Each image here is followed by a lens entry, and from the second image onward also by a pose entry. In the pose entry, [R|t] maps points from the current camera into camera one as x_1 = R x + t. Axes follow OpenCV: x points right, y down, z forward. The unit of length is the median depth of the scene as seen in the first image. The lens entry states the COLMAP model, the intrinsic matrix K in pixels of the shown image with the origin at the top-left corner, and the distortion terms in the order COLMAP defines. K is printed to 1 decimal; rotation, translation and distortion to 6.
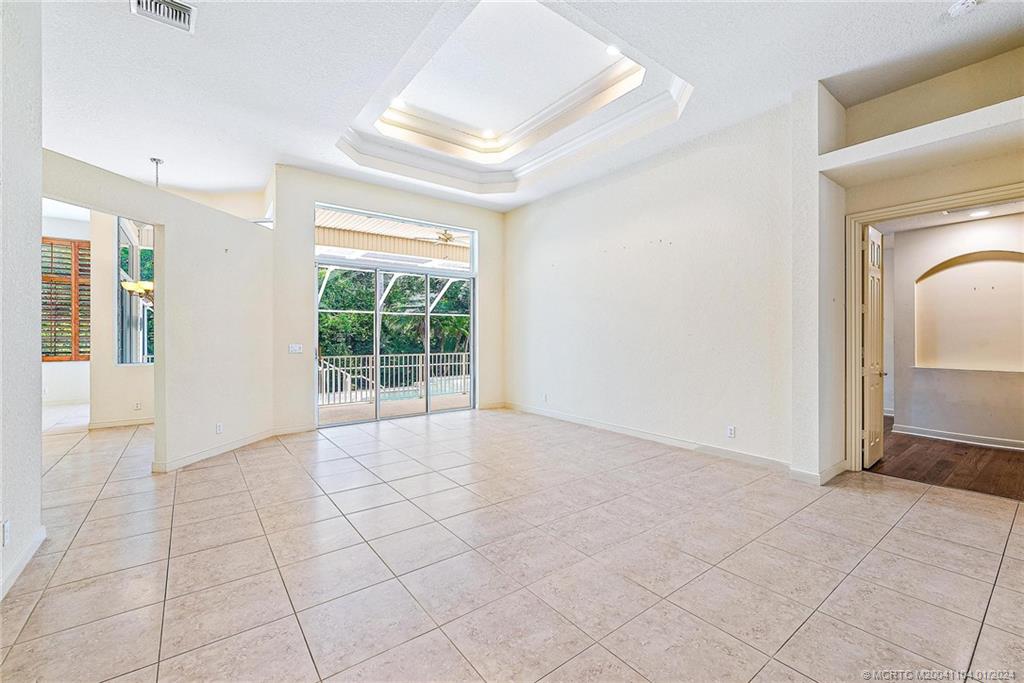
lens RADIAL K [[434.3, 0, 514.6], [0, 434.3, 336.4], [0, 0, 1]] dist [0.000827, -0.013037]
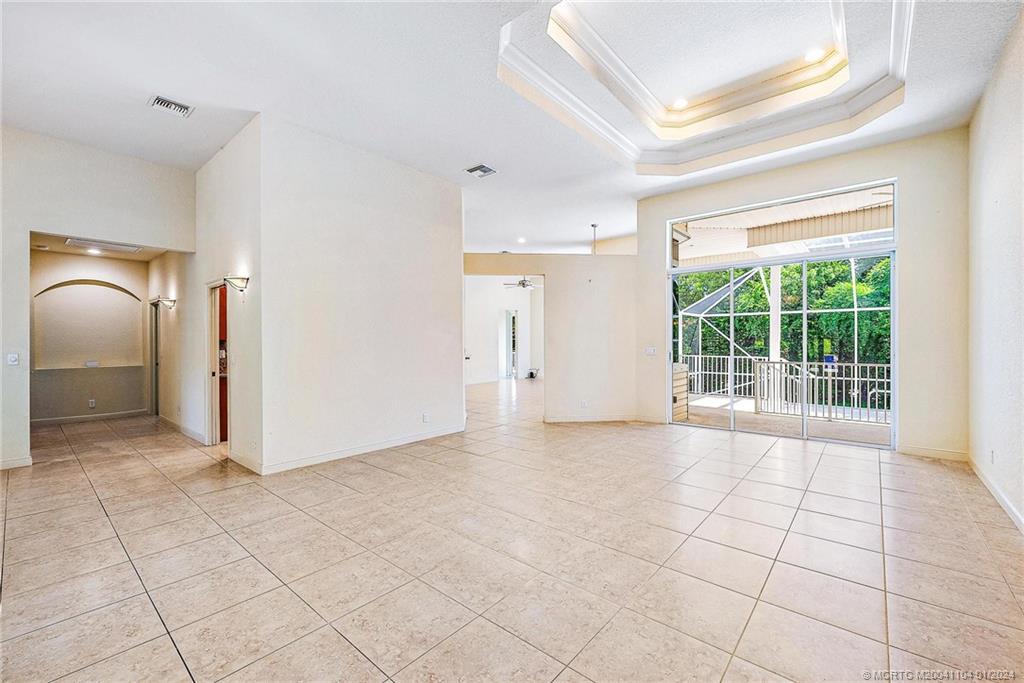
lens RADIAL K [[425.8, 0, 504.9], [0, 425.8, 342.8], [0, 0, 1]] dist [0.000628, 0.000007]
pose [[0.182825, 0.002275, -0.983143, 0.518020], [0.006451, 0.999973, 0.003514, -0.001379], [0.983124, -0.006985, 0.182805, 0.363520]]
